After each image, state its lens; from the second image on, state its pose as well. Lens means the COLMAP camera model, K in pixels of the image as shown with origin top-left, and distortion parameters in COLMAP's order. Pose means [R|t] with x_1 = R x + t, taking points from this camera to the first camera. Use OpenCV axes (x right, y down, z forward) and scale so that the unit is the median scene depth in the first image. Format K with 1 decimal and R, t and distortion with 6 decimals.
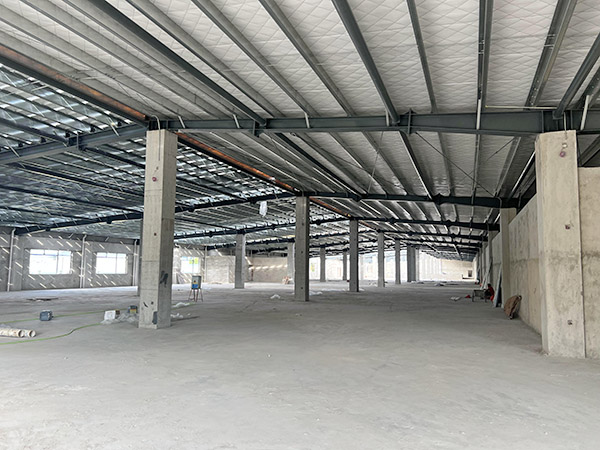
lens RADIAL K [[463.9, 0, 300.0], [0, 463.9, 225.0], [0, 0, 1]] dist [0.073558, -0.008468]
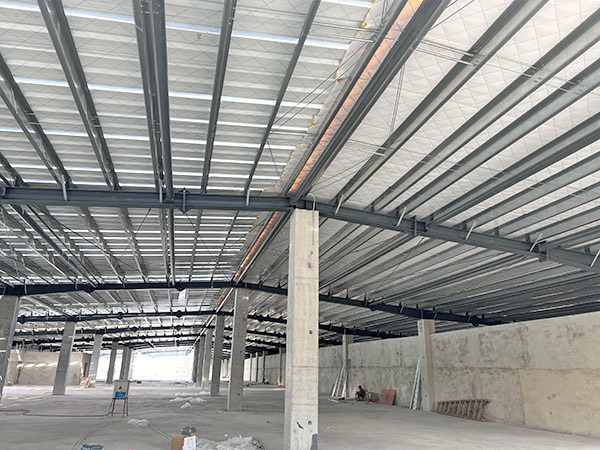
lens RADIAL K [[463.9, 0, 300.0], [0, 463.9, 225.0], [0, 0, 1]] dist [0.073558, -0.008468]
pose [[0.830322, 0.183934, 0.526055, -0.258958], [-0.077104, 0.972800, -0.218436, 0.005493], [-0.551924, 0.140811, 0.821920, 0.100458]]
